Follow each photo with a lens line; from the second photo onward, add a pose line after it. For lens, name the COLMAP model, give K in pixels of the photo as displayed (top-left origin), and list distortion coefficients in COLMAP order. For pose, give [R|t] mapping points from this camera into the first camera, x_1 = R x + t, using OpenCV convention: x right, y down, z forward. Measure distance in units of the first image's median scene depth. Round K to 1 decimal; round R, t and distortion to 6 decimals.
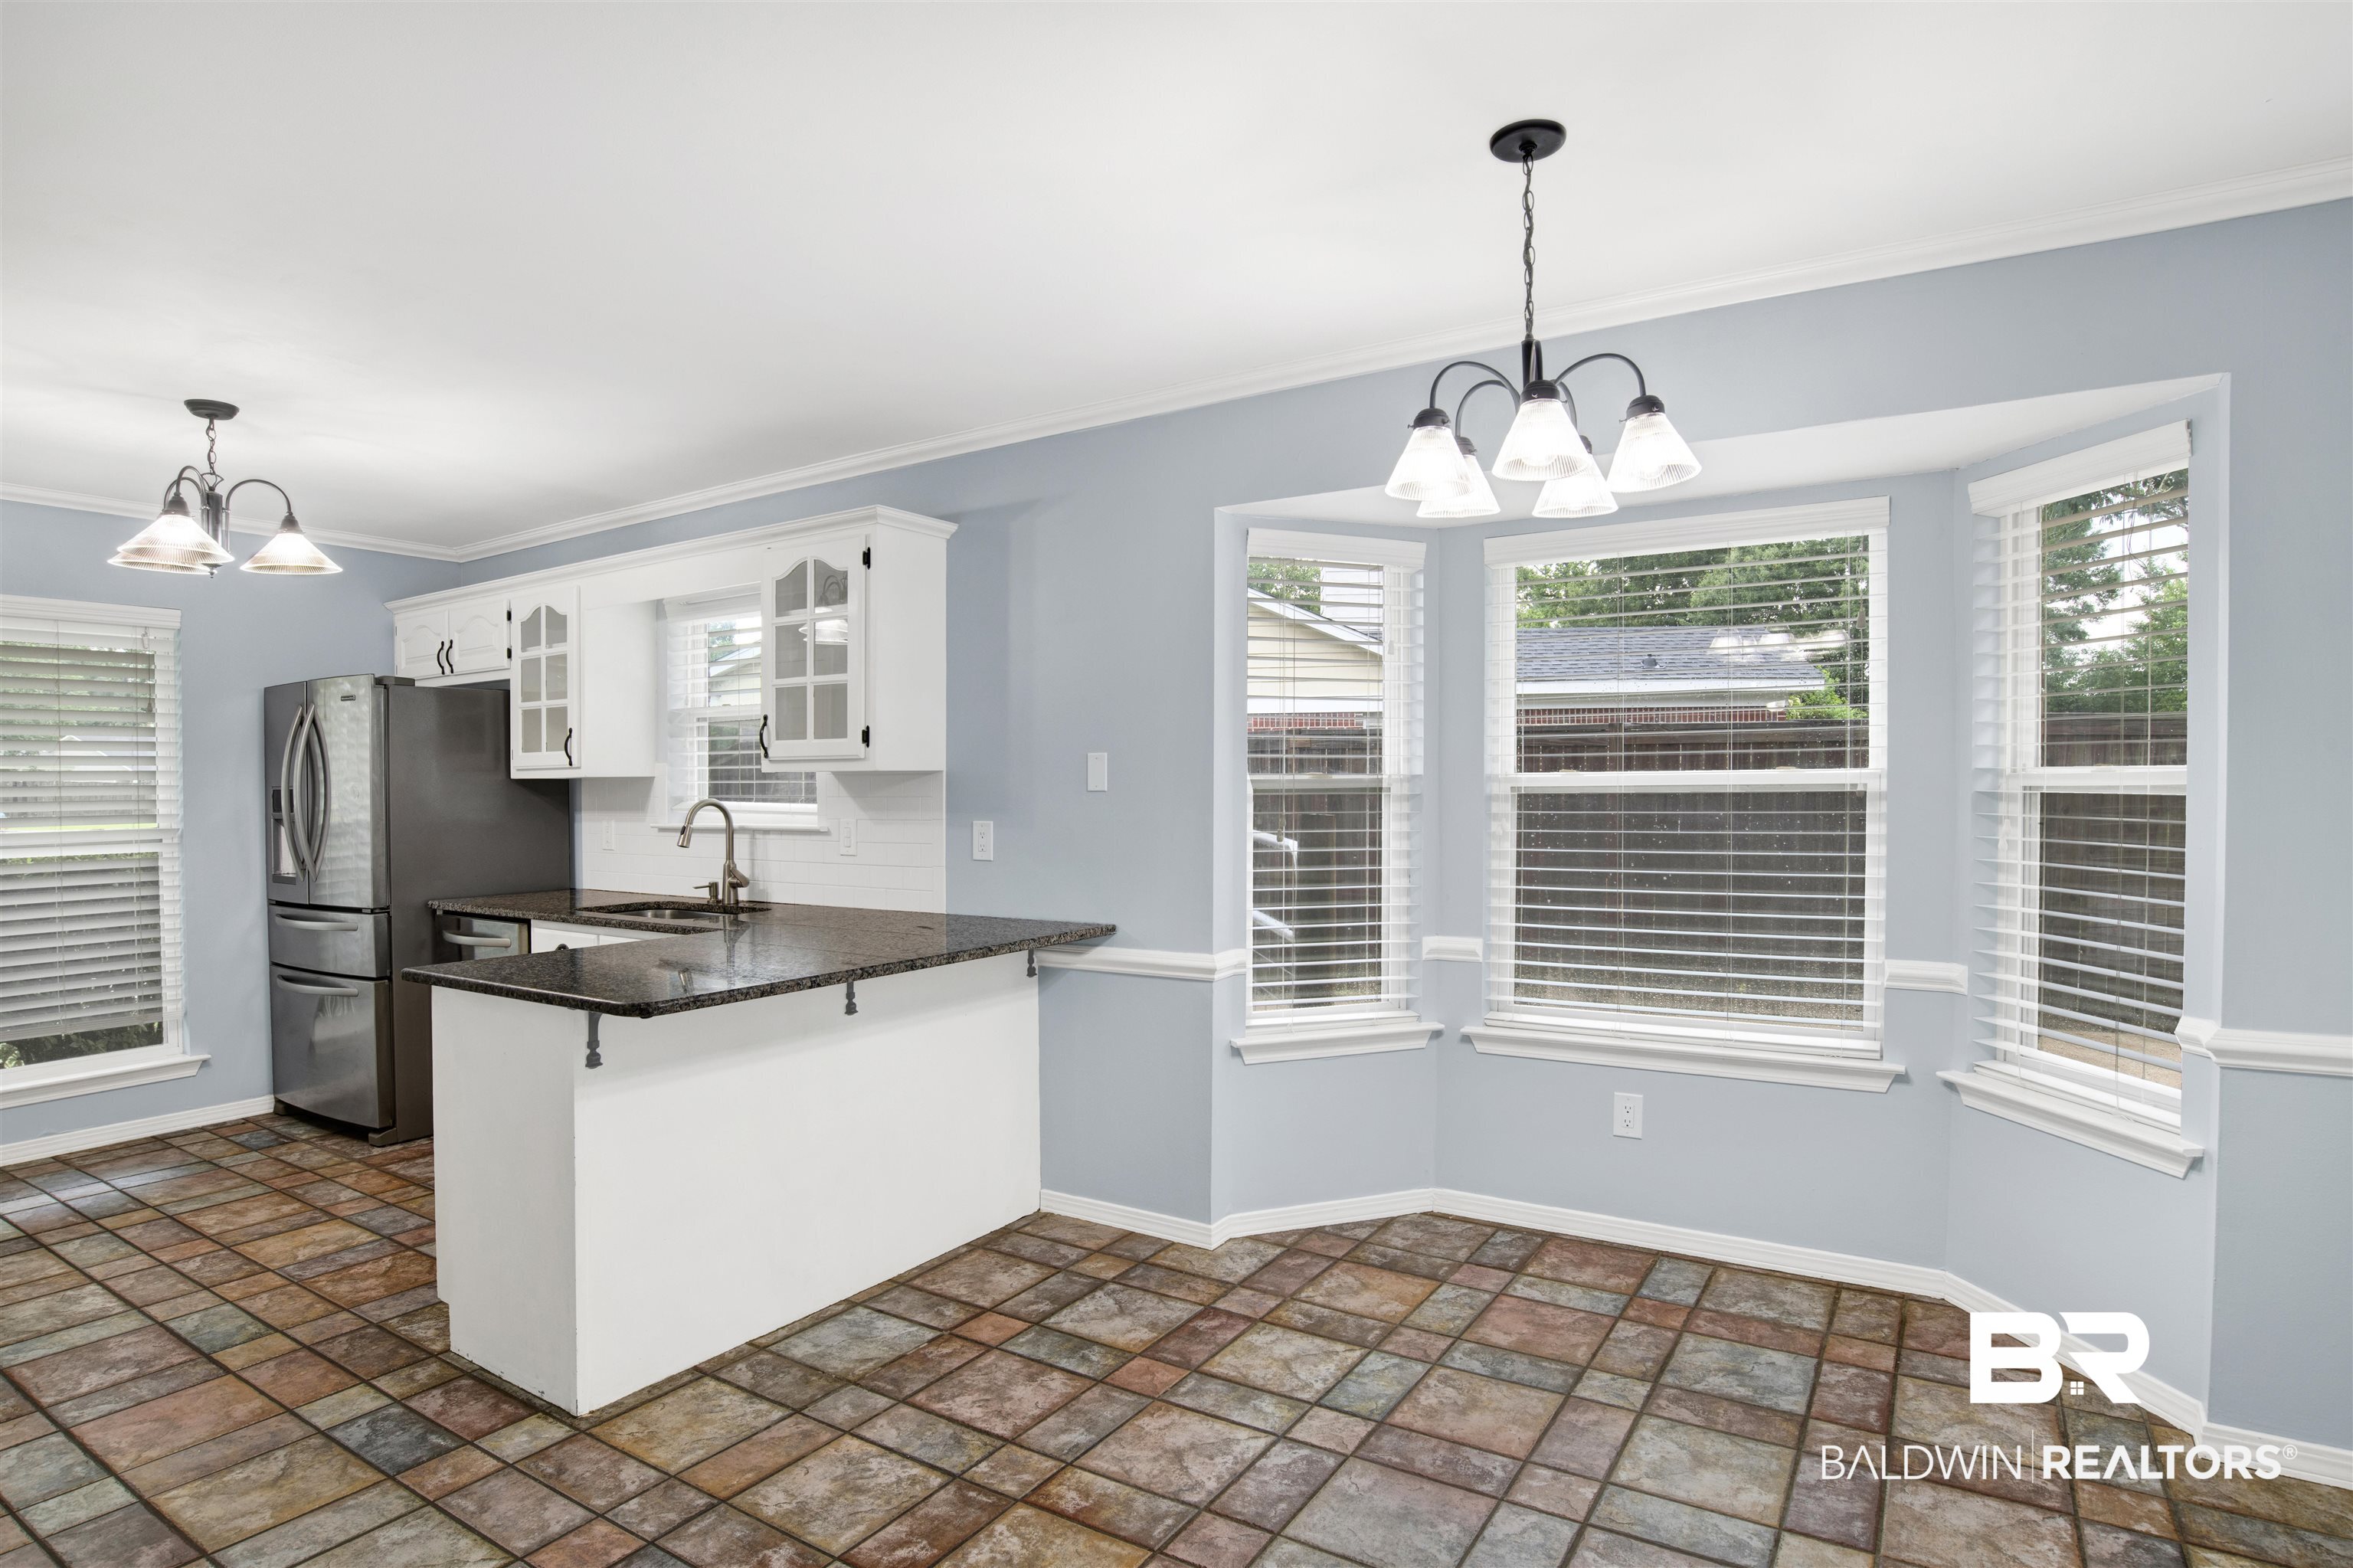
lens RADIAL K [[1240.8, 0, 1201.2], [0, 1240.8, 843.2], [0, 0, 1]] dist [-0.060100, 0.023507]
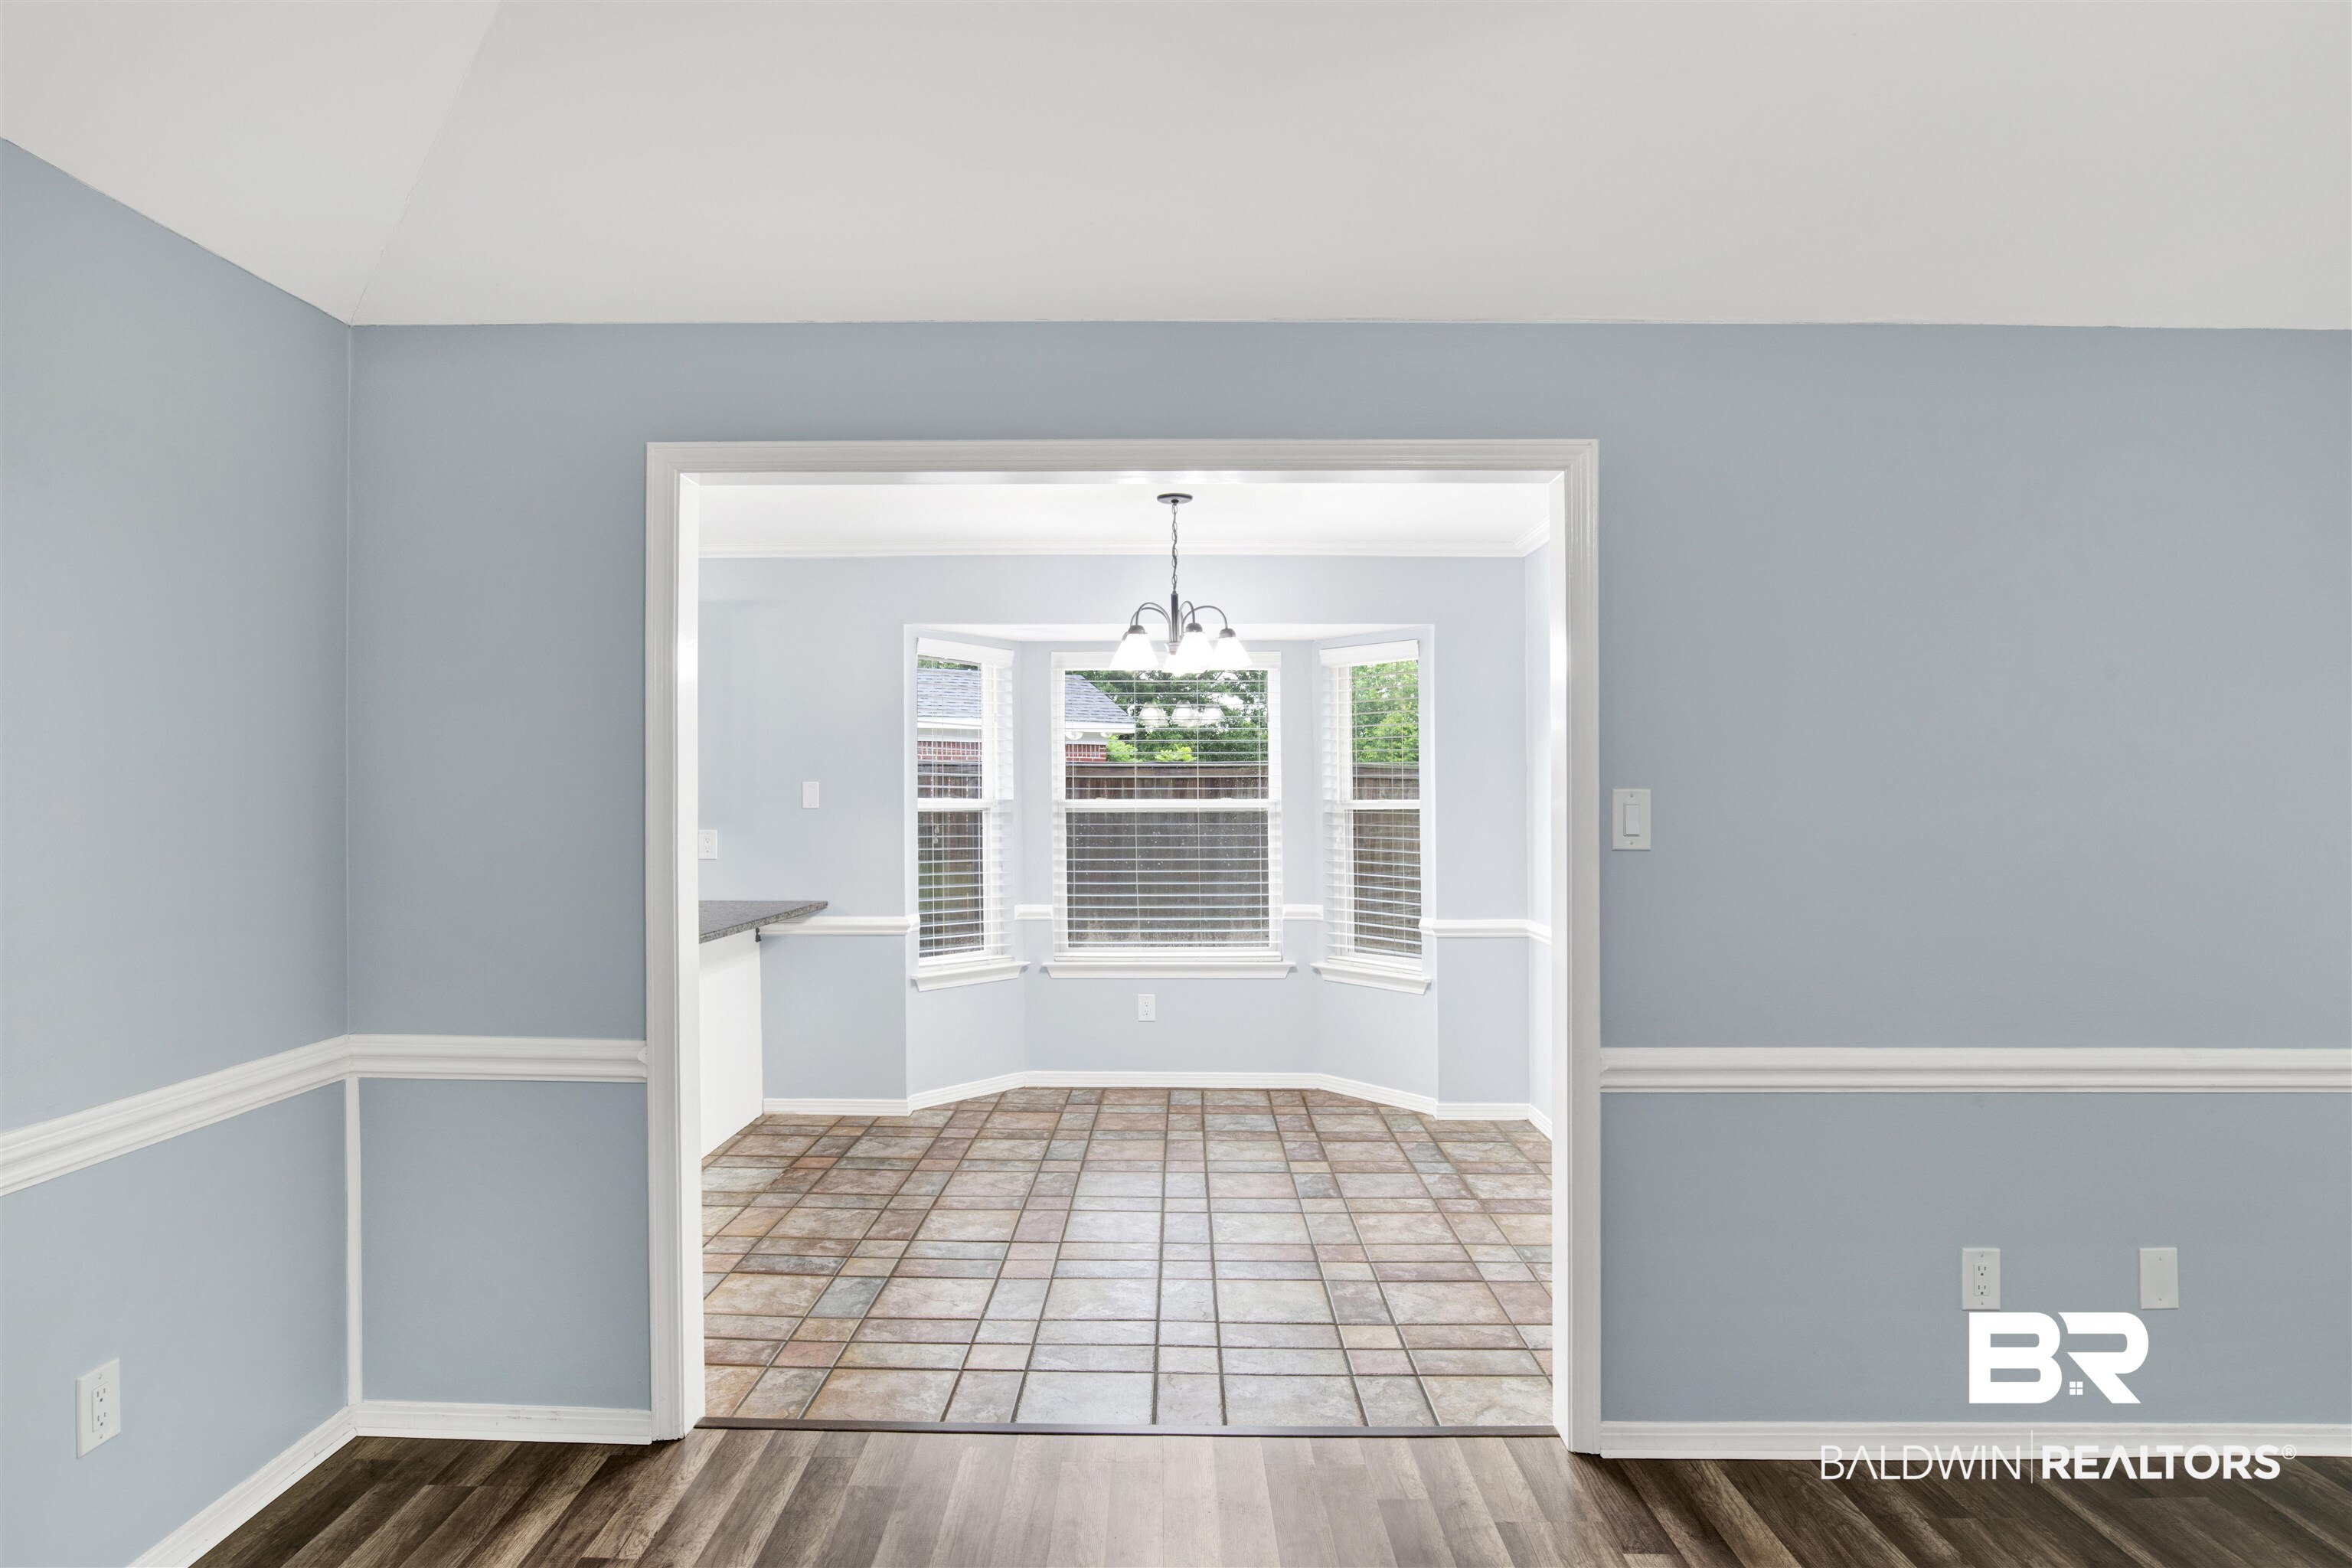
lens RADIAL K [[1259.4, 0, 1176.0], [0, 1259.4, 784.0], [0, 0, 1]] dist [-0.001376, -0.000212]
pose [[0.858082, 0.016696, 0.513241, -0.517165], [0.015118, 0.998217, -0.057747, 0.021659], [-0.513290, 0.057311, 0.856300, -0.511475]]
